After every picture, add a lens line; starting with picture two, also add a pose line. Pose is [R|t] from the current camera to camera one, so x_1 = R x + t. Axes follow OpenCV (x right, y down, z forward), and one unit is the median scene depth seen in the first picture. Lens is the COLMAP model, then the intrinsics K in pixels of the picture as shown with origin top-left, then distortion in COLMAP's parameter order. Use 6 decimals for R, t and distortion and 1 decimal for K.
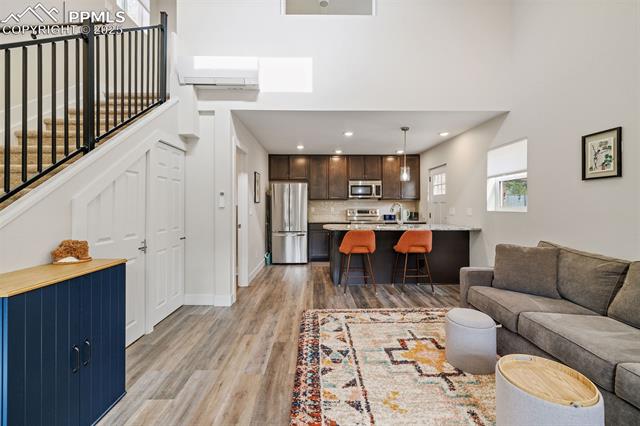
lens RADIAL K [[272.0, 0, 319.4], [0, 272.0, 208.7], [0, 0, 1]] dist [0.001221, 0.000287]
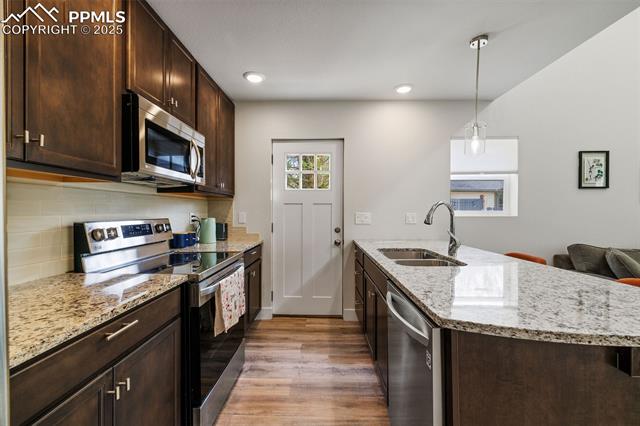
lens RADIAL K [[272.0, 0, 319.4], [0, 272.0, 208.7], [0, 0, 1]] dist [0.001221, 0.000287]
pose [[0.069184, -0.000824, 0.997604, -0.293056], [0.005732, 0.999983, 0.000428, -0.023394], [-0.997587, 0.005689, 0.069187, 2.076902]]
